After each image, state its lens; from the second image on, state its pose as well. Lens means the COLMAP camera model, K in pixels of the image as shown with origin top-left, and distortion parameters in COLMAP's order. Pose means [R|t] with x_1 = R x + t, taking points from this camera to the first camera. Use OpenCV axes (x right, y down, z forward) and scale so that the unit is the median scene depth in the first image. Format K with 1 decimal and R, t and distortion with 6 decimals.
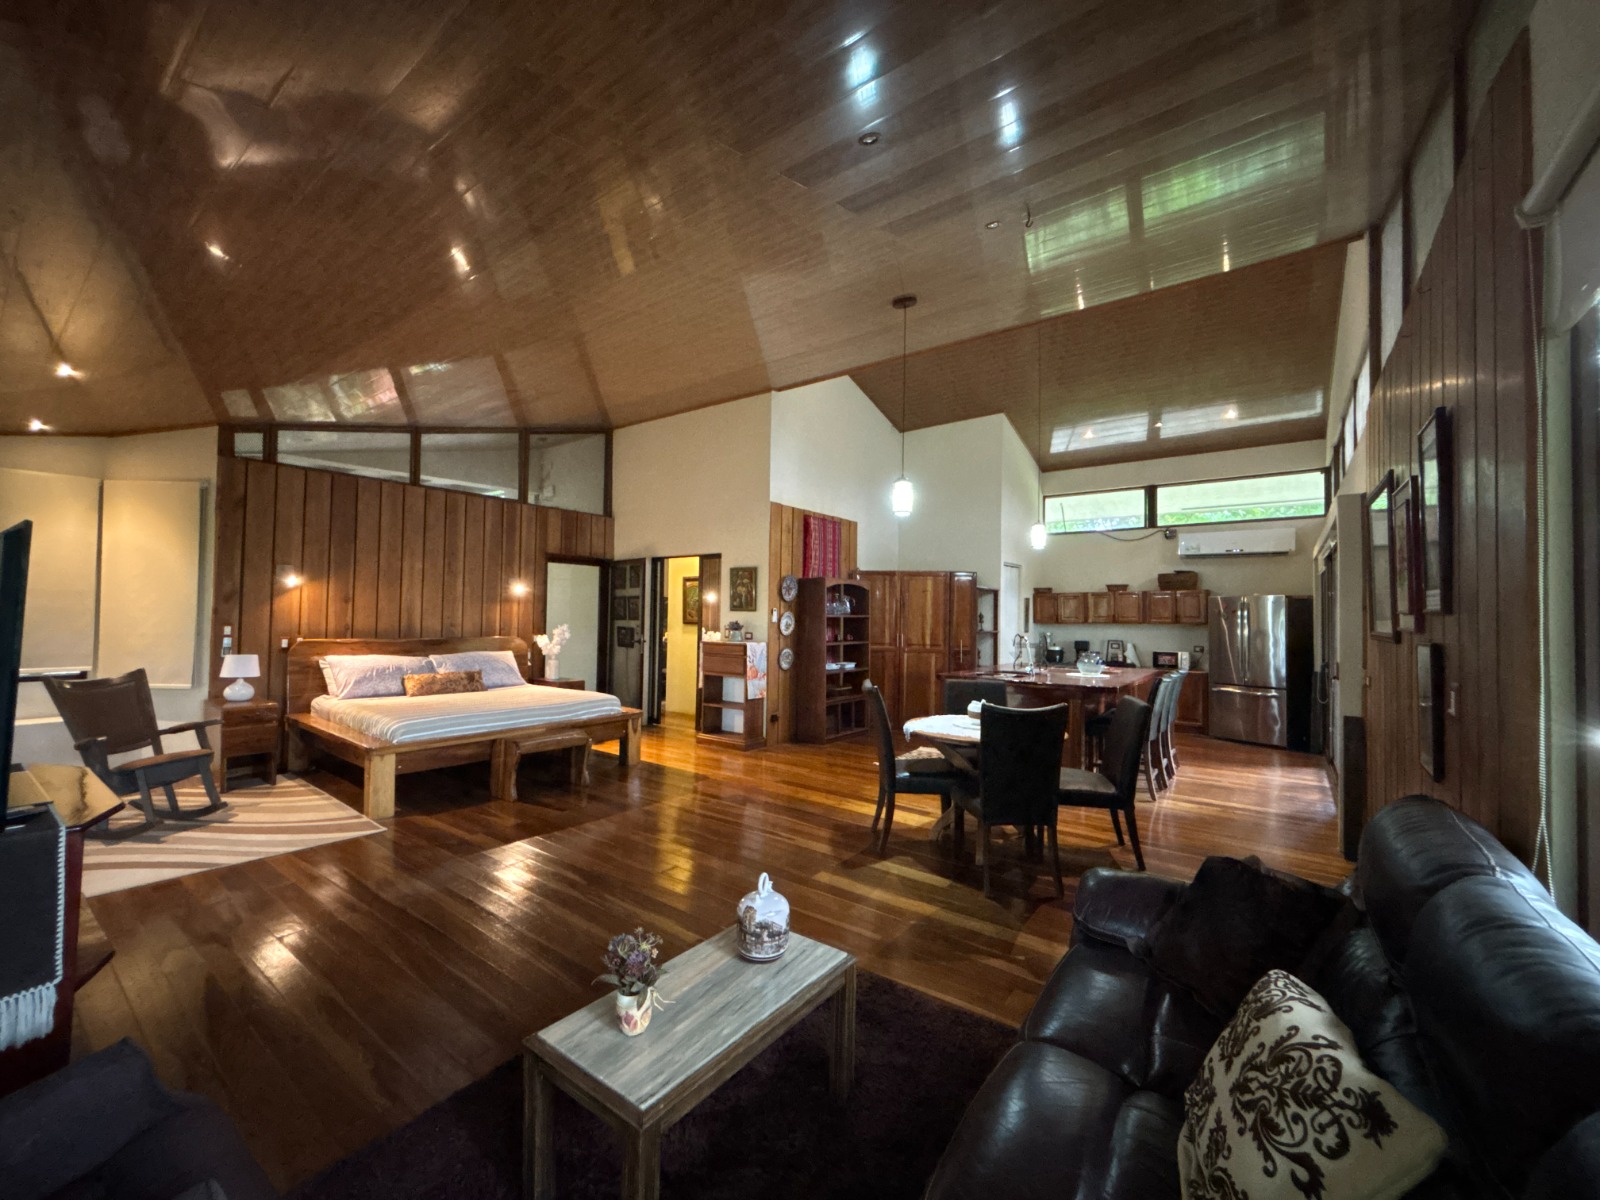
lens RADIAL K [[643.6, 0, 800.5], [0, 643.6, 594.4], [0, 0, 1]] dist [-0.002655, -0.000093]
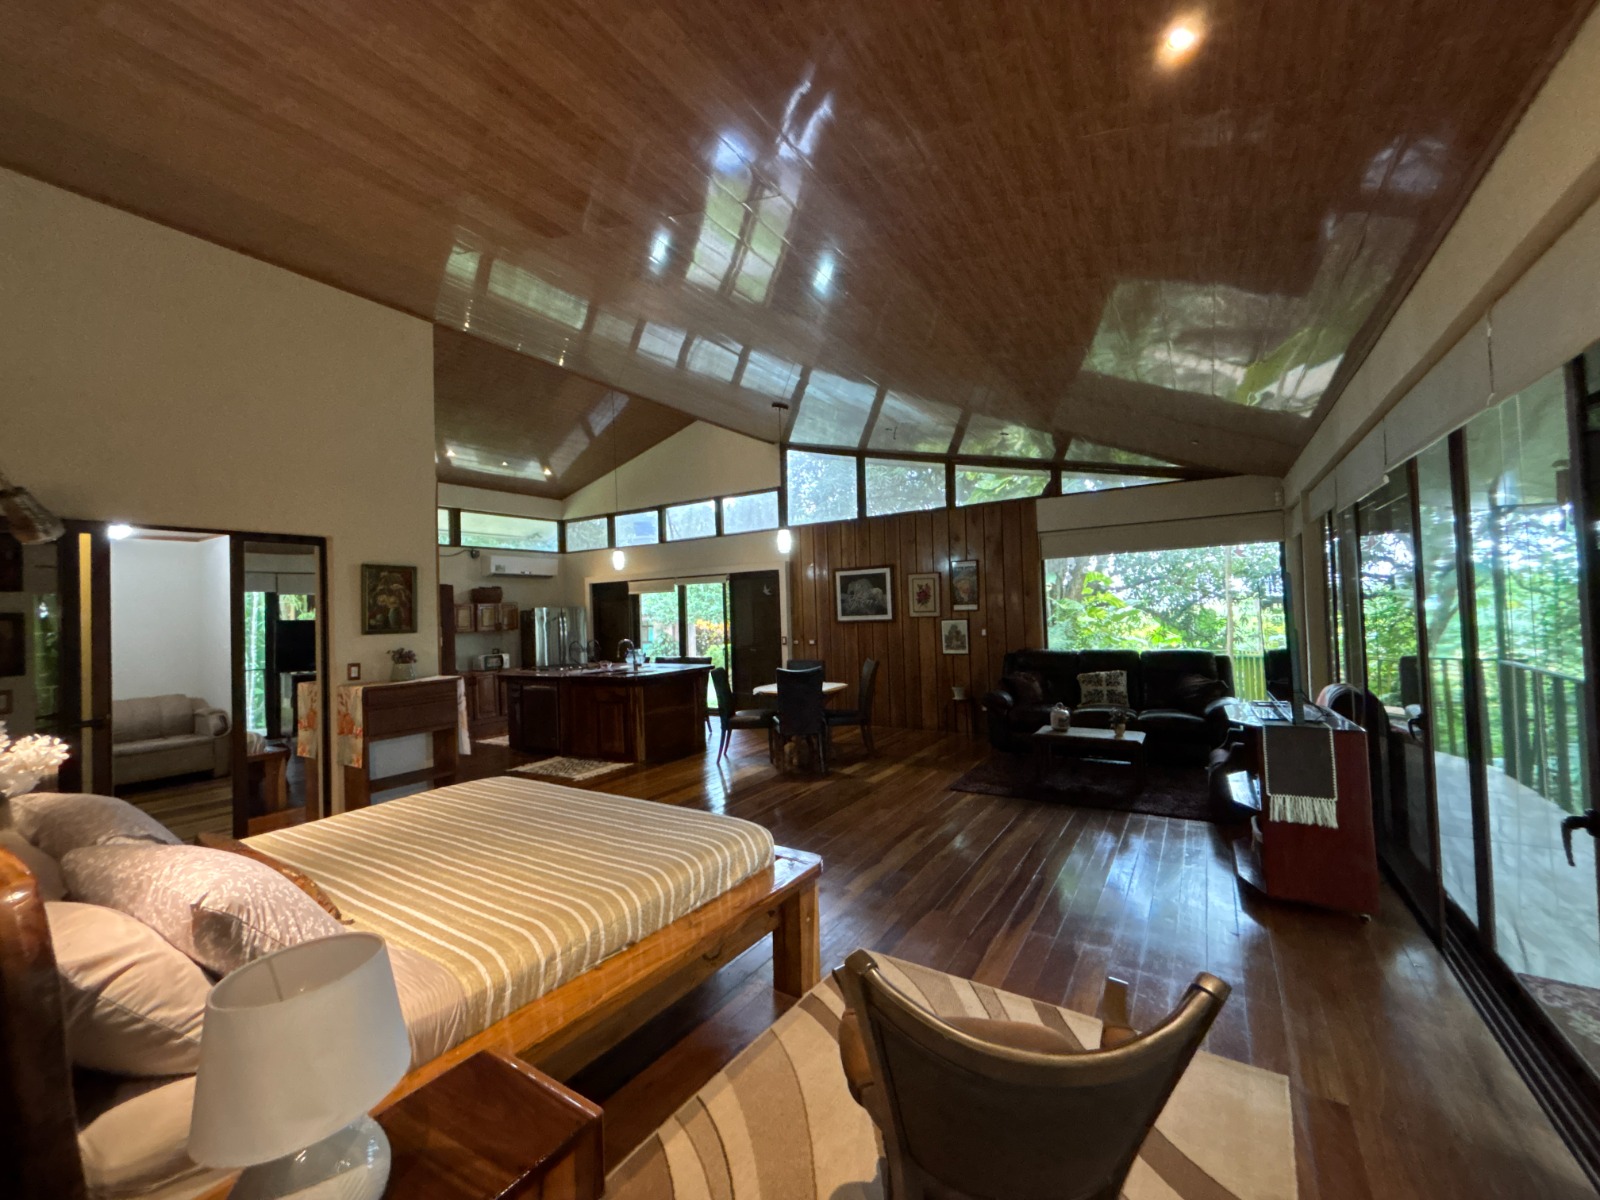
lens RADIAL K [[643.6, 0, 799.8], [0, 643.6, 597.9], [0, 0, 1]] dist [-0.002655, -0.000093]
pose [[-0.077516, 0.009717, 0.996944, -0.678872], [0.014380, 0.999859, -0.008628, 0.001758], [-0.996887, 0.013667, -0.077645, 0.574590]]
